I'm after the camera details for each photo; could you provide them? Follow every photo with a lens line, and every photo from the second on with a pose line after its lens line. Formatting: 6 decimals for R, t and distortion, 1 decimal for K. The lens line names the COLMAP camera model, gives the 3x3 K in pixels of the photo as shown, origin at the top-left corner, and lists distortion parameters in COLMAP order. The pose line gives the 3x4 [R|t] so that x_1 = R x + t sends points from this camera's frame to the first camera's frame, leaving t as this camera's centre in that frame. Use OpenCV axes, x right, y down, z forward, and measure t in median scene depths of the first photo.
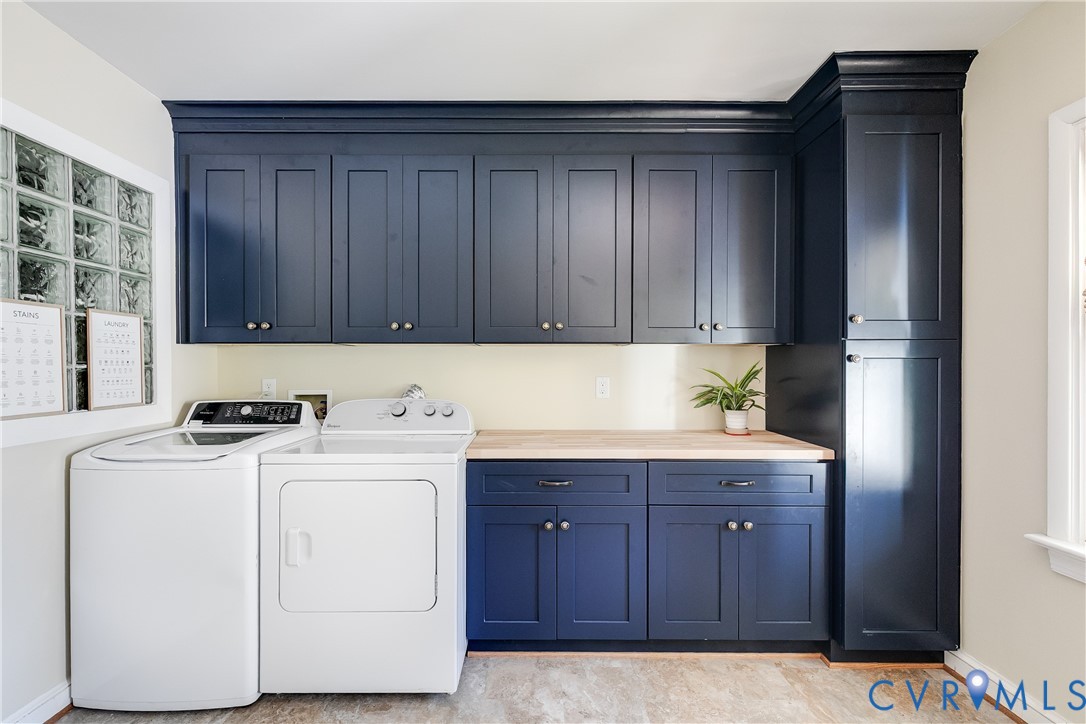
lens RADIAL K [[489.0, 0, 556.4], [0, 489.0, 368.7], [0, 0, 1]] dist [0.000410, -0.000357]
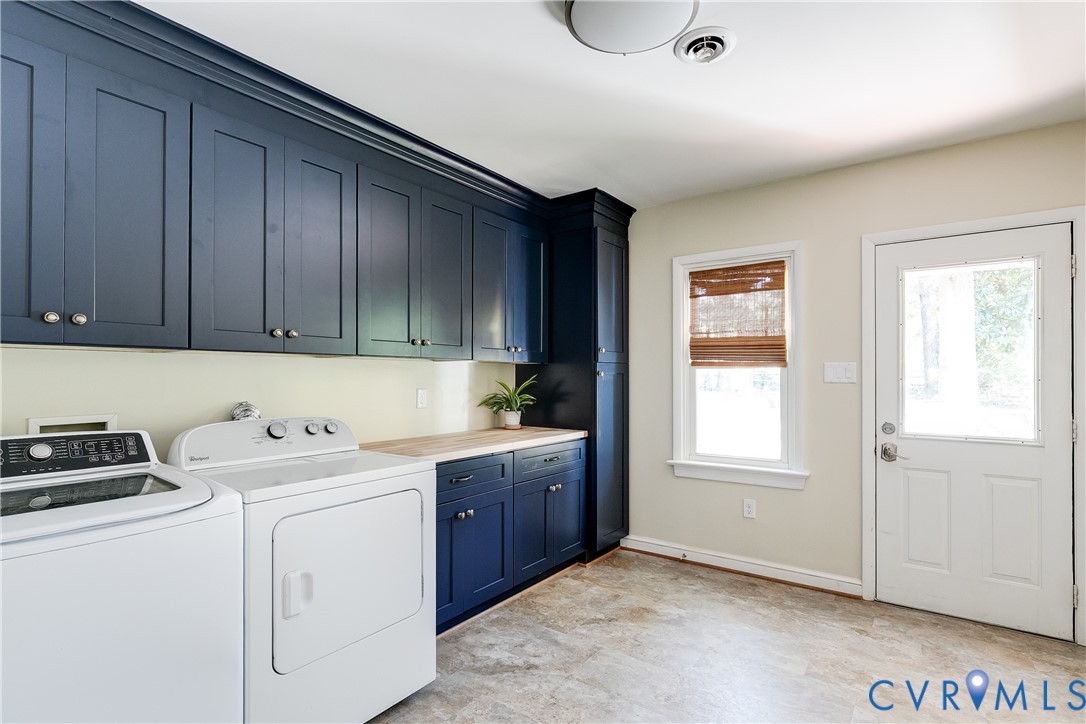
lens RADIAL K [[526.2, 0, 546.2], [0, 526.2, 372.7], [0, 0, 1]] dist [-0.000039, -0.000283]
pose [[0.586892, 0.005102, 0.809649, -0.904449], [0.004230, 0.999947, -0.009367, -0.007674], [-0.809654, 0.008922, 0.586840, 0.094857]]
